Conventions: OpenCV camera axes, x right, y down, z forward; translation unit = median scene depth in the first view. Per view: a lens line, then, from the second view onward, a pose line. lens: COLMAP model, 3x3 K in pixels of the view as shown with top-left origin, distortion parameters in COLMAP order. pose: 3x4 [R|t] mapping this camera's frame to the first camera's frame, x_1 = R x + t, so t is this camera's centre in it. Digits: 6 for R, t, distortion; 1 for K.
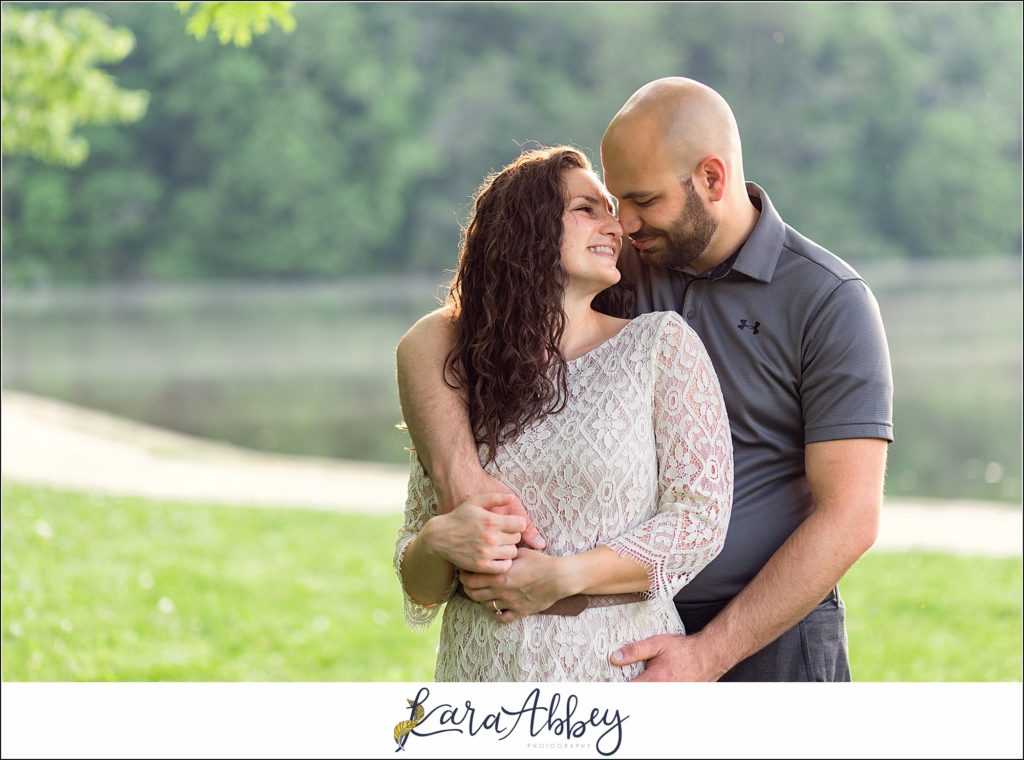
lens RADIAL K [[1362.8, 0, 514.2], [0, 1362.8, 382.2], [0, 0, 1]] dist [-0.000022, 0.000000]
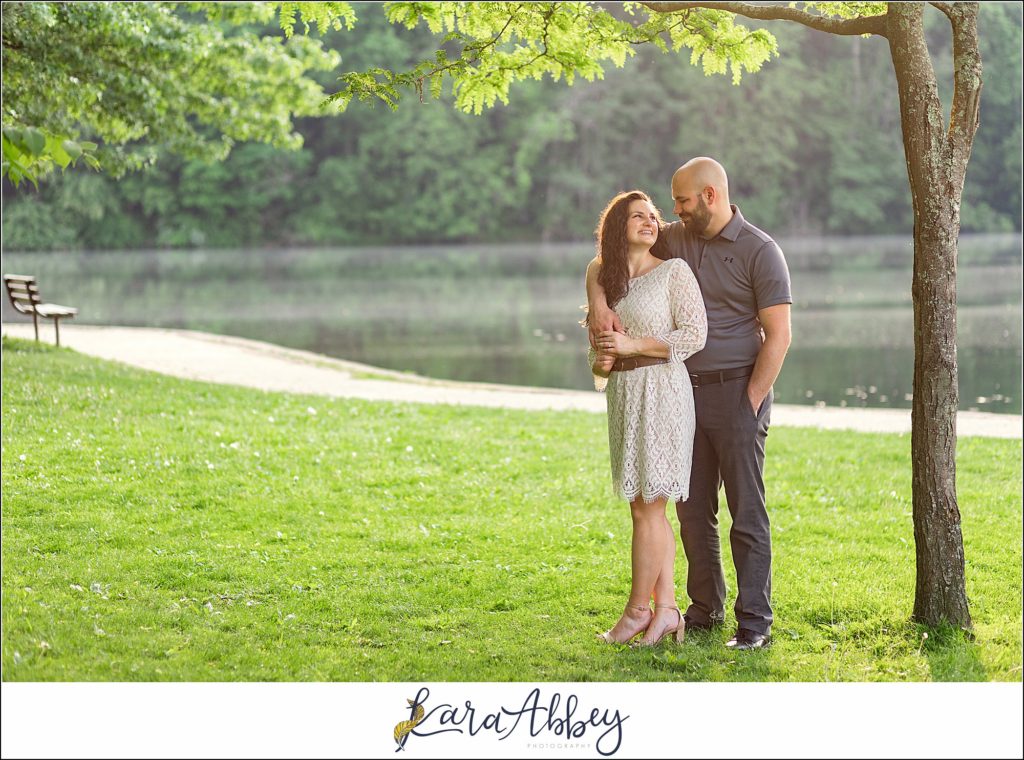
lens RADIAL K [[1362.8, 0, 508.3], [0, 1362.8, 375.3], [0, 0, 1]] dist [-0.000022, 0.000000]
pose [[0.995405, 0.020614, -0.093509, 0.001667], [-0.018581, 0.999573, 0.022559, 0.010082], [0.093934, -0.020718, 0.995363, -0.146002]]
